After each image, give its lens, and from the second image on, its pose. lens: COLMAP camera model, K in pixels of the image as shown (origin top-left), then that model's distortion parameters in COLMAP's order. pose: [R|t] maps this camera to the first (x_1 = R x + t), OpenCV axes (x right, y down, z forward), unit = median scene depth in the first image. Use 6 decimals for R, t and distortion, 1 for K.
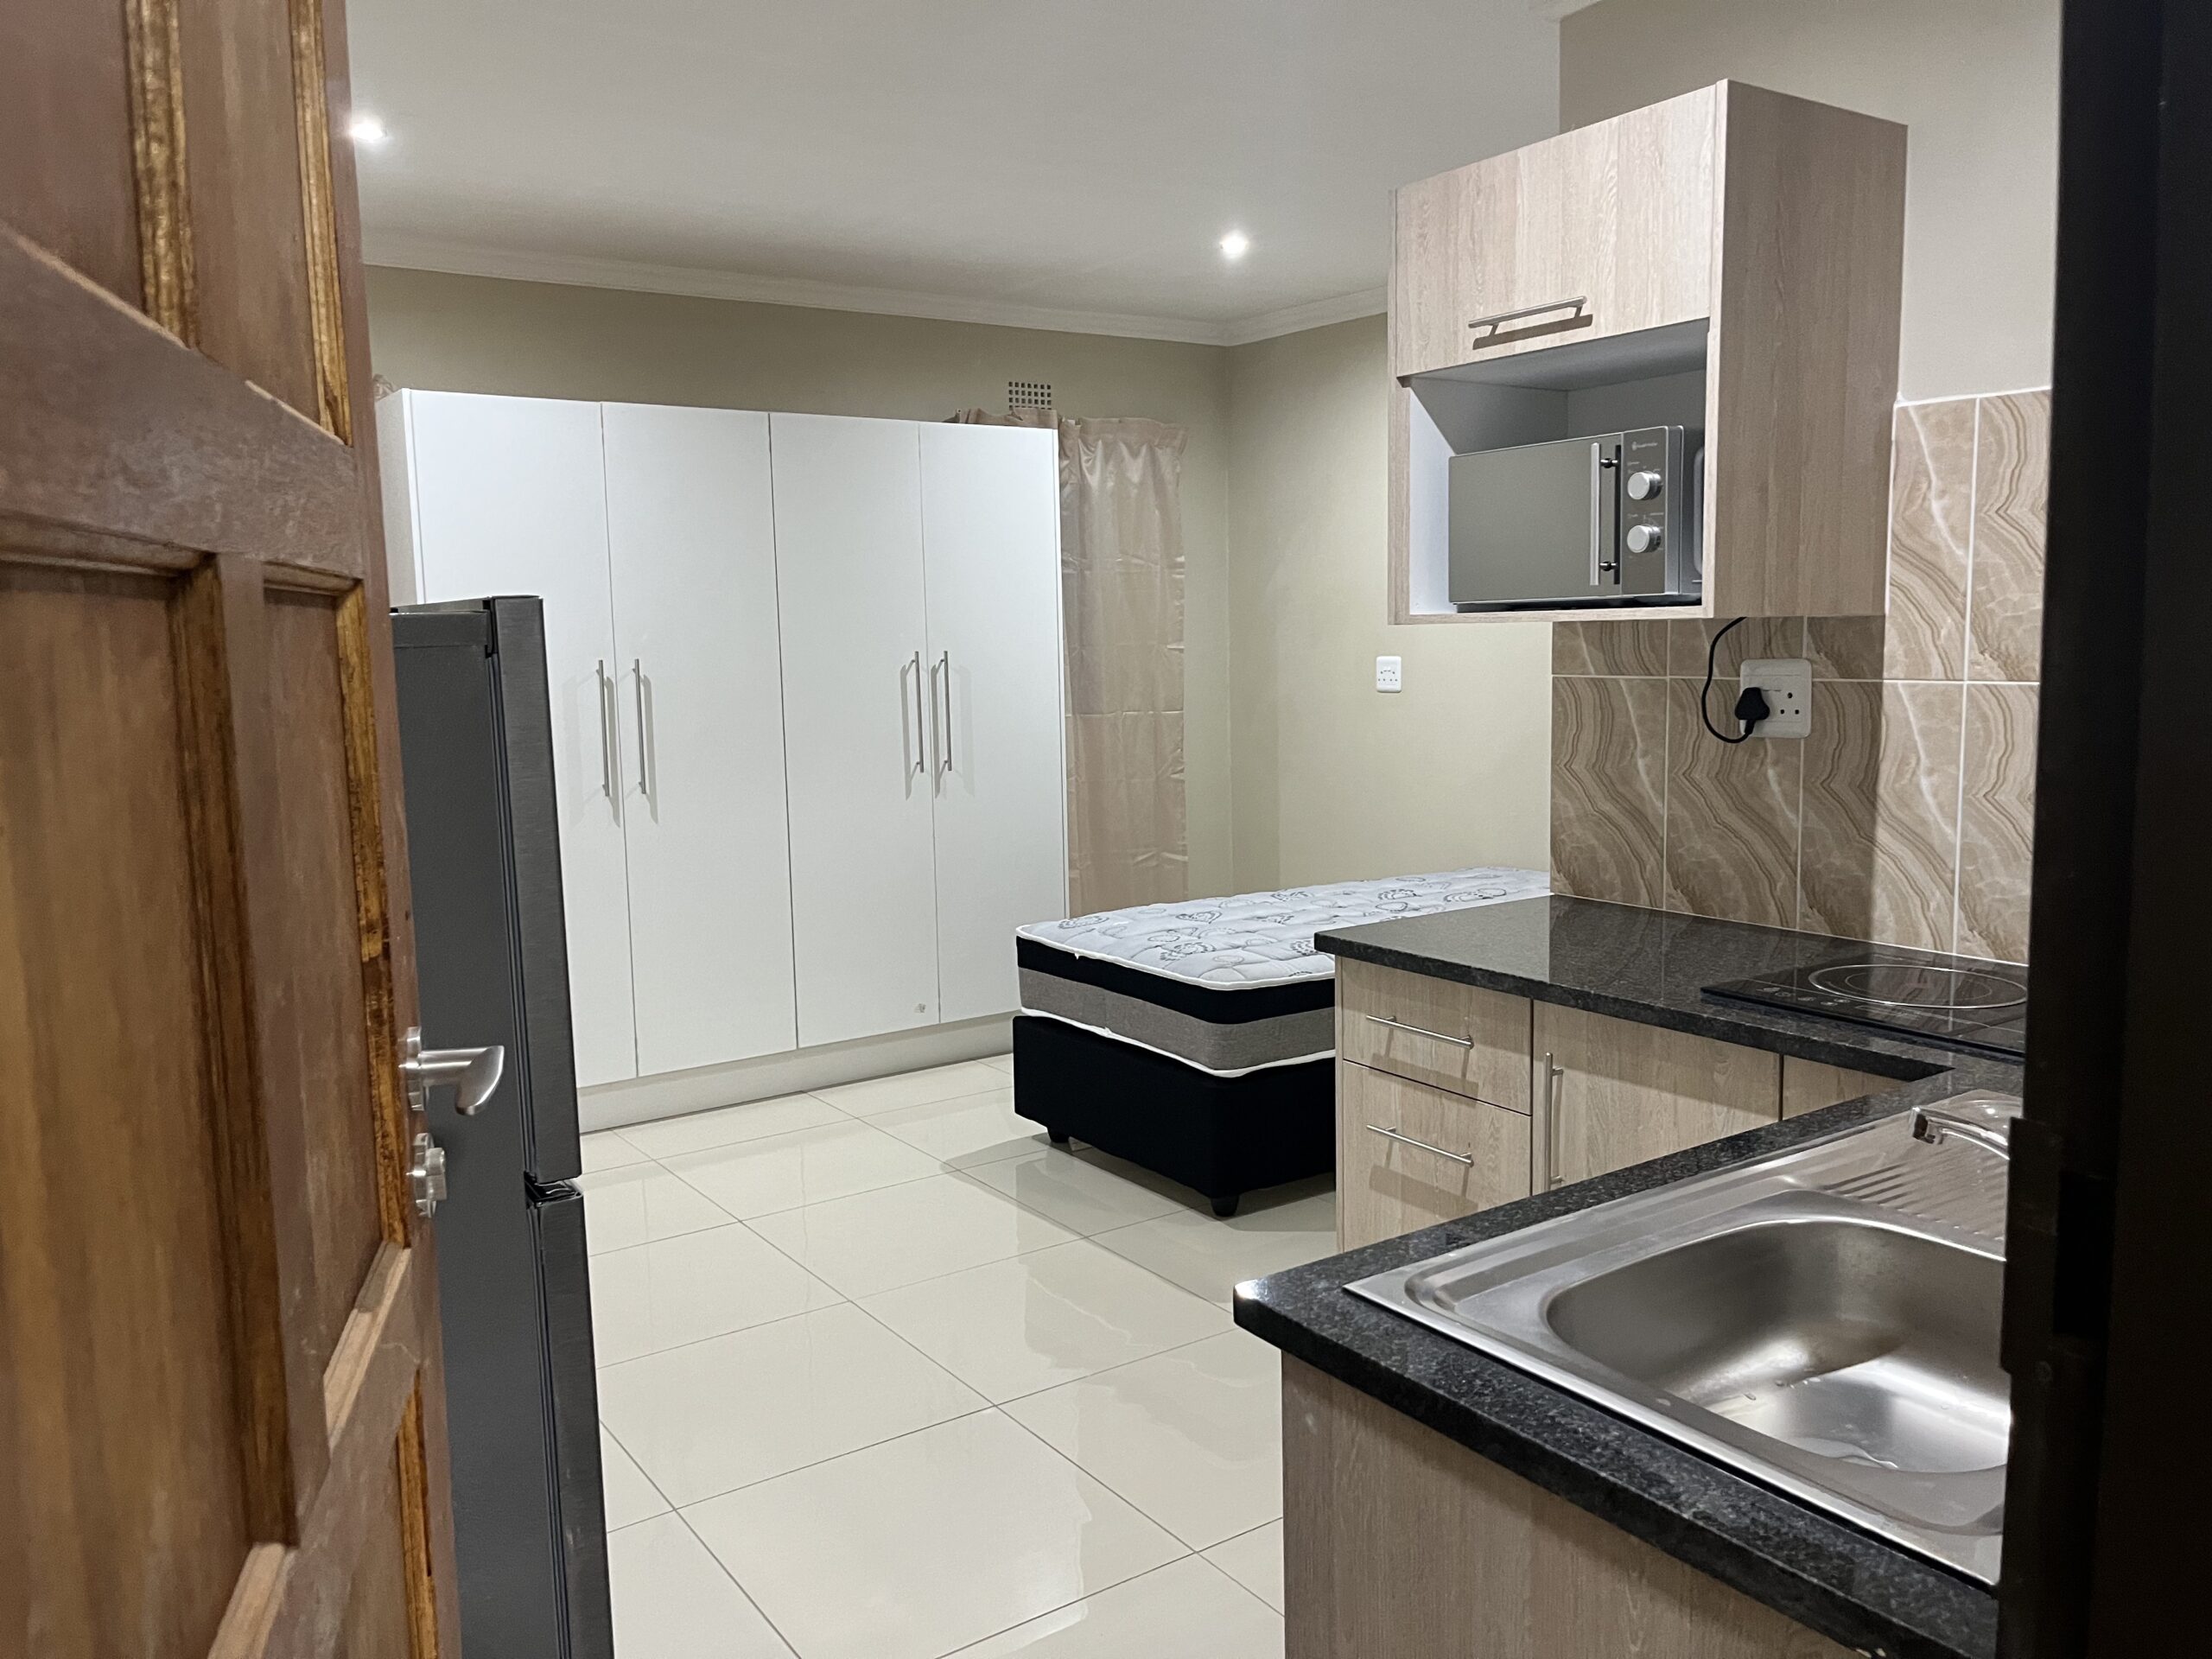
lens RADIAL K [[1679.6, 0, 1065.4], [0, 1679.6, 827.2], [0, 0, 1]] dist [0.061386, -0.086825]
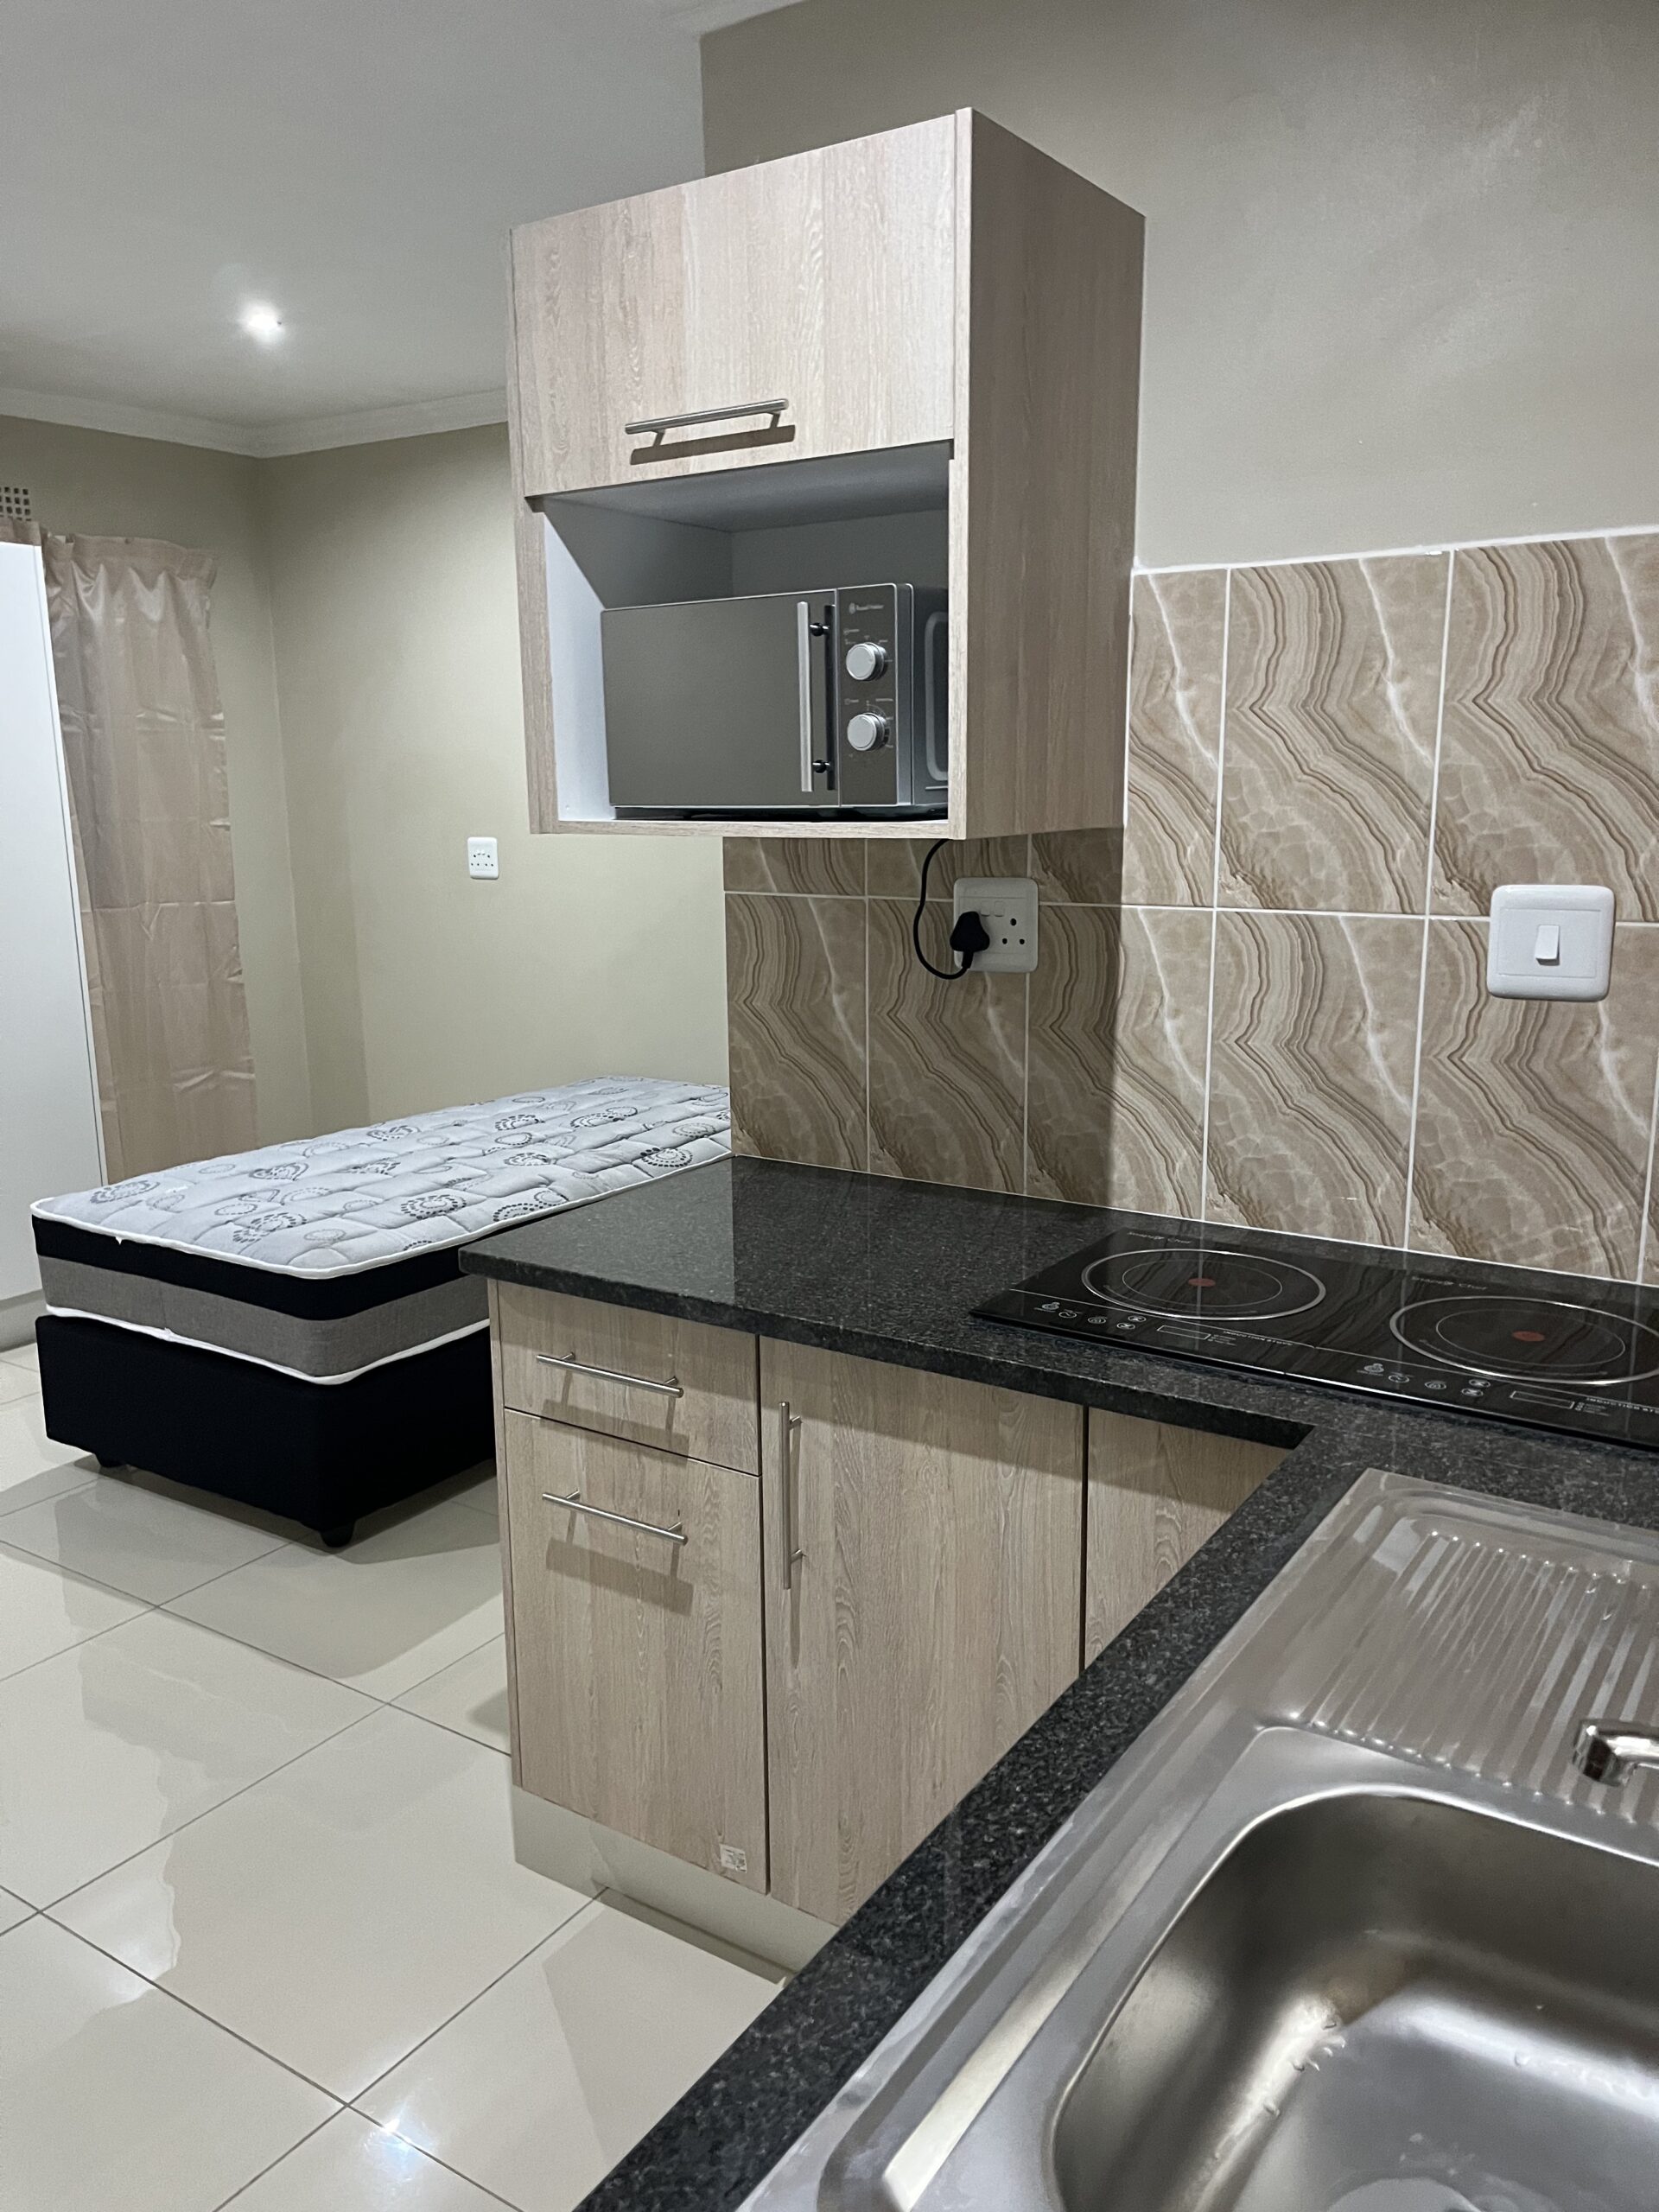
lens RADIAL K [[1679.6, 0, 809.1], [0, 1679.6, 1108.8], [0, 0, 1]] dist [0.061386, -0.086825]
pose [[0.921333, -0.069515, 0.382509, 0.009795], [0.040872, 0.995751, 0.082516, -0.059239], [-0.386620, -0.060391, 0.920260, 0.270934]]
